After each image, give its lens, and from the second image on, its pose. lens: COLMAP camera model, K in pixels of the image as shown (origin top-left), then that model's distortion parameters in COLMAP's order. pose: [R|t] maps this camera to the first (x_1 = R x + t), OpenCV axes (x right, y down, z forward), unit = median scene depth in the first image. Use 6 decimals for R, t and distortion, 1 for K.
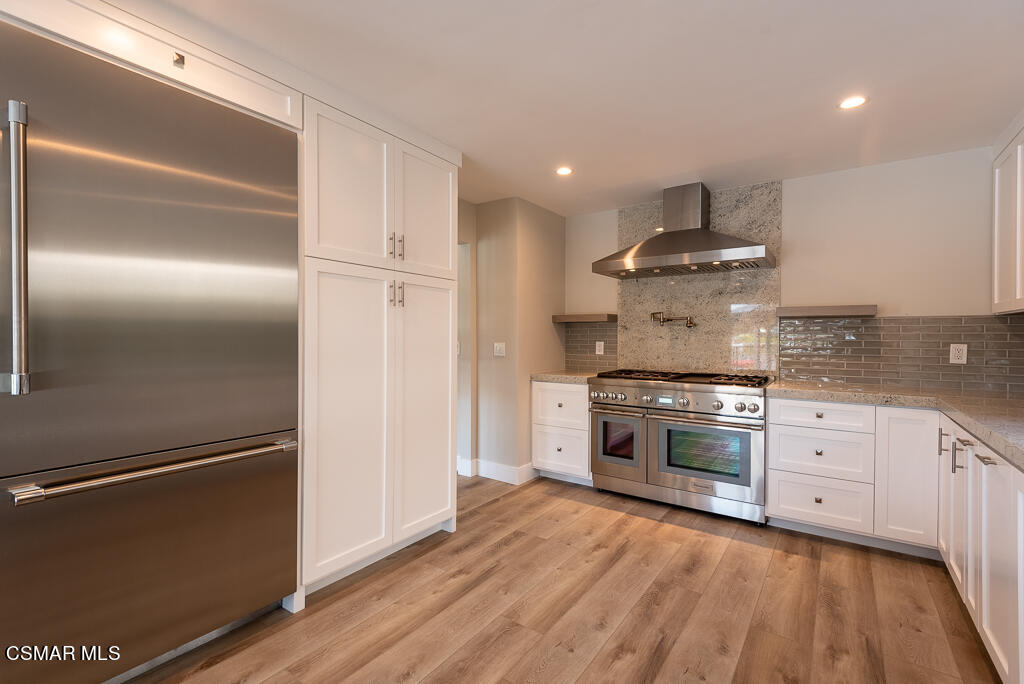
lens RADIAL K [[466.5, 0, 503.6], [0, 466.5, 340.5], [0, 0, 1]] dist [0.019823, -0.010986]
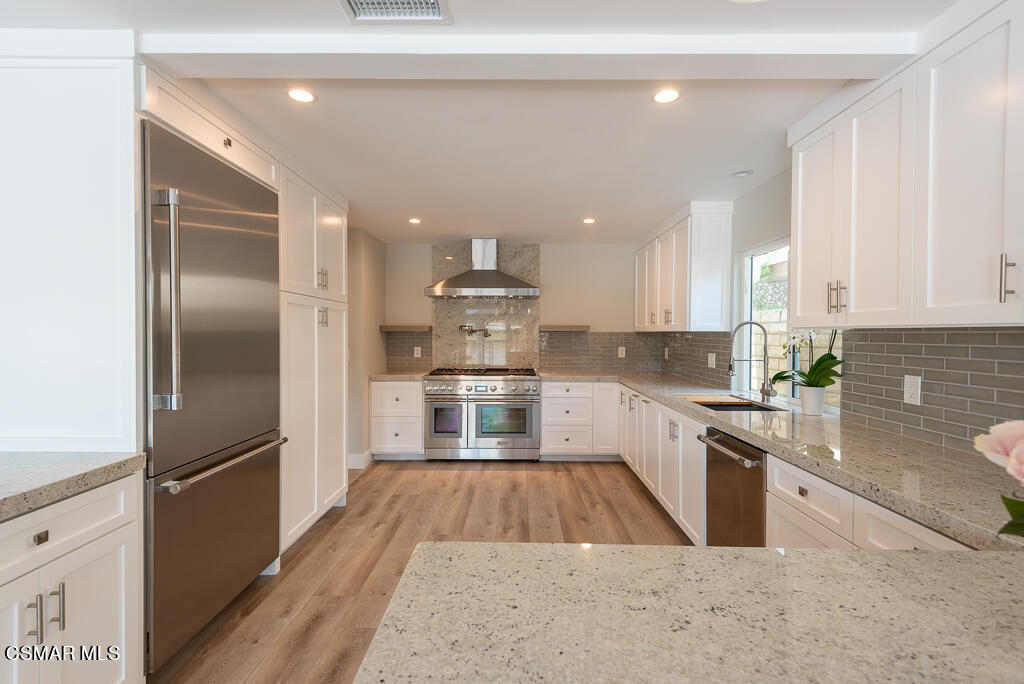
lens RADIAL K [[466.5, 0, 518.5], [0, 466.5, 338.6], [0, 0, 1]] dist [0.019823, -0.010986]
pose [[0.815073, -0.007512, 0.579310, -0.491290], [0.004815, 0.999969, 0.006192, -0.043485], [-0.579338, -0.002258, 0.815084, -0.307734]]
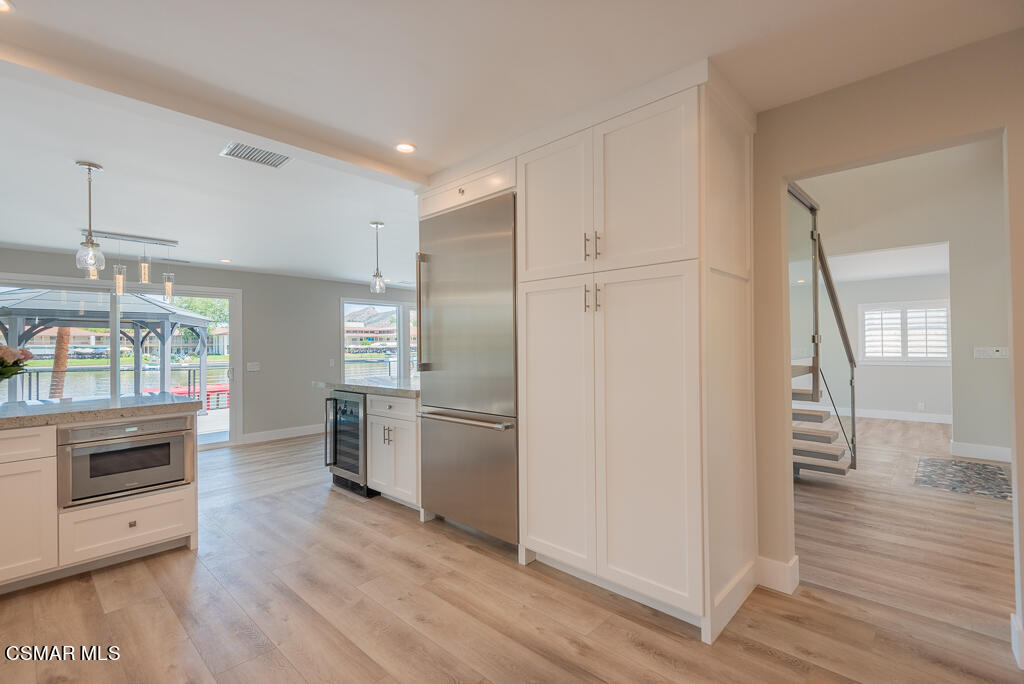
lens RADIAL K [[466.5, 0, 520.8], [0, 466.5, 341.7], [0, 0, 1]] dist [0.019823, -0.010986]
pose [[-0.135436, -0.013888, -0.990689, 0.634802], [0.003333, 0.999890, -0.014472, -0.002152], [0.990780, -0.005262, -0.135375, 0.908496]]
